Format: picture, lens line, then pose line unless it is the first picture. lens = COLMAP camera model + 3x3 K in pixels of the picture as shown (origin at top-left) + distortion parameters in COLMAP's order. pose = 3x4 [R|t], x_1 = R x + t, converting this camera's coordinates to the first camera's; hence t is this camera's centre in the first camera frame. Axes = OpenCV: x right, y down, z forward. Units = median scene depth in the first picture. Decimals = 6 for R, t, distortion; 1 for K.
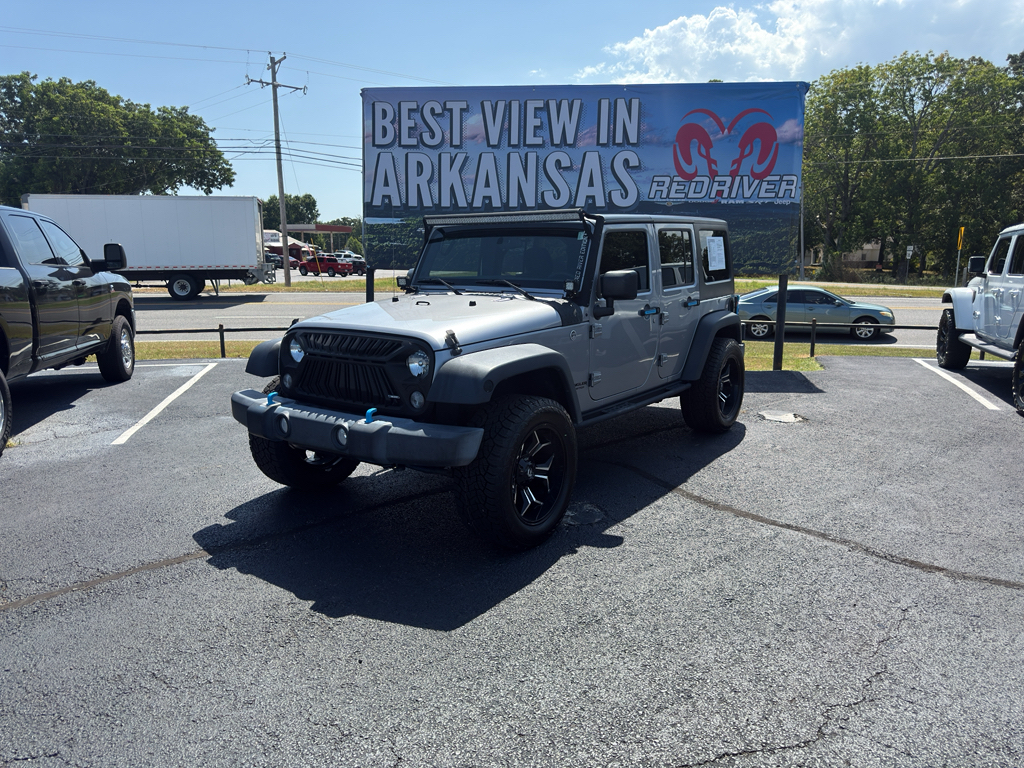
lens RADIAL K [[696.3, 0, 512.2], [0, 696.3, 382.9], [0, 0, 1]] dist [0.010688, -0.012117]
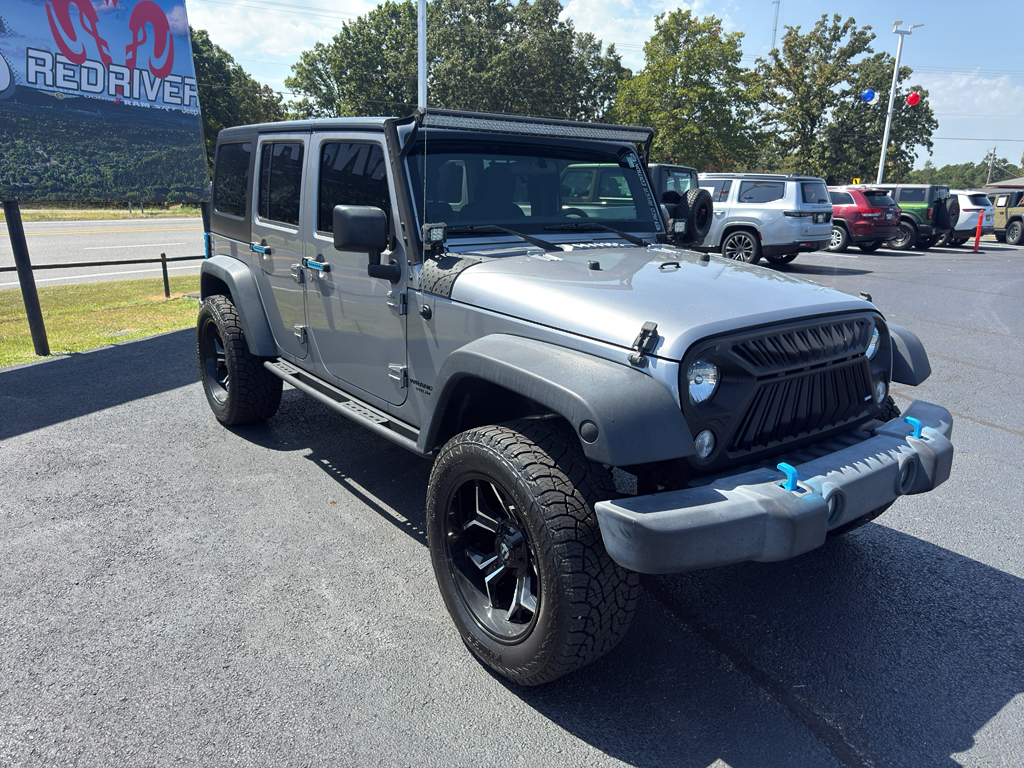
lens RADIAL K [[696.3, 0, 497.6], [0, 696.3, 363.5], [0, 0, 1]] dist [0.010688, -0.012117]
pose [[0.357190, -0.222915, 0.907042, -0.284833], [0.144311, 0.972614, 0.182201, -0.070117], [-0.922816, 0.065816, 0.379577, 0.379865]]
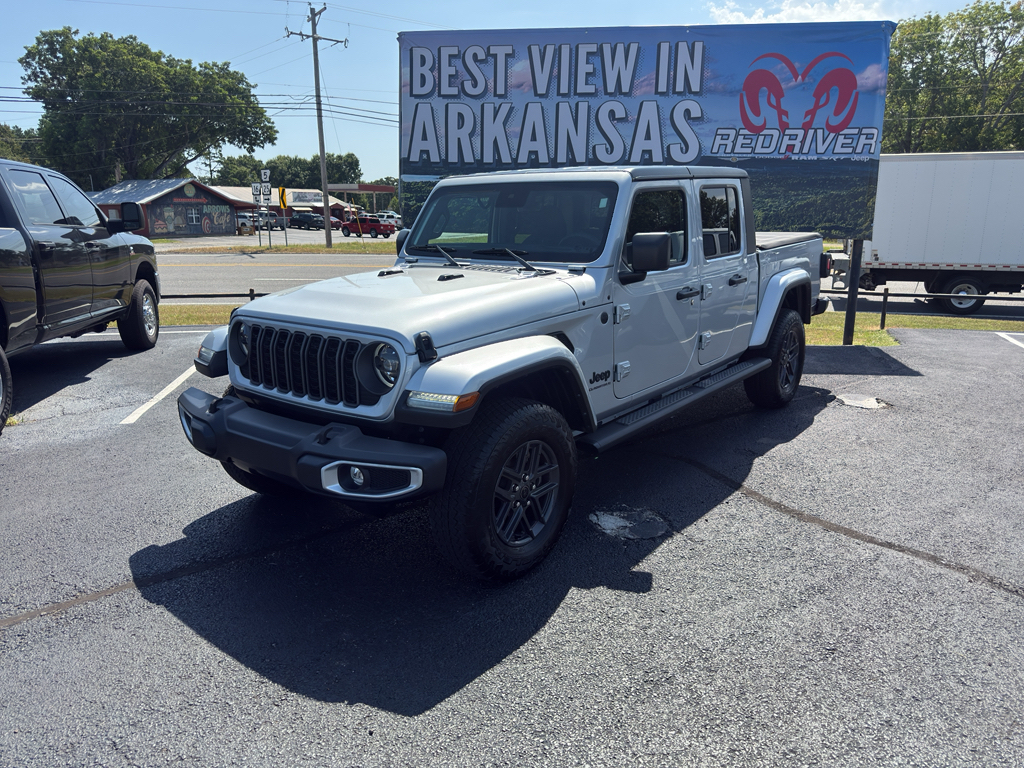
lens RADIAL K [[696.3, 0, 527.7], [0, 696.3, 384.0], [0, 0, 1]] dist [0.010688, -0.012117]
pose [[0.999165, 0.013642, -0.038501, -0.003912], [-0.011513, 0.998420, 0.055006, -0.012131], [0.039191, -0.054517, 0.997743, 0.066513]]
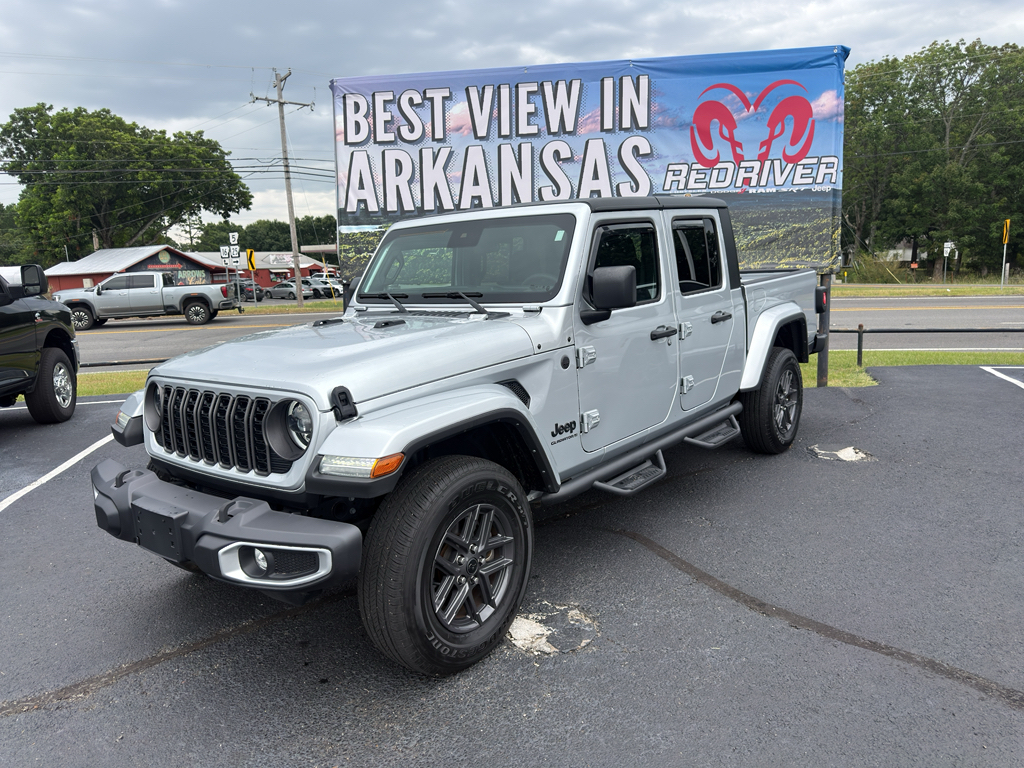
lens RADIAL K [[696.3, 0, 514.2], [0, 696.3, 389.1], [0, 0, 1]] dist [0.010688, -0.012117]
pose [[0.998869, -0.030114, -0.036807, 0.036592], [0.029726, 0.999497, -0.011064, -0.016487], [0.037122, 0.009957, 0.999261, 0.138124]]
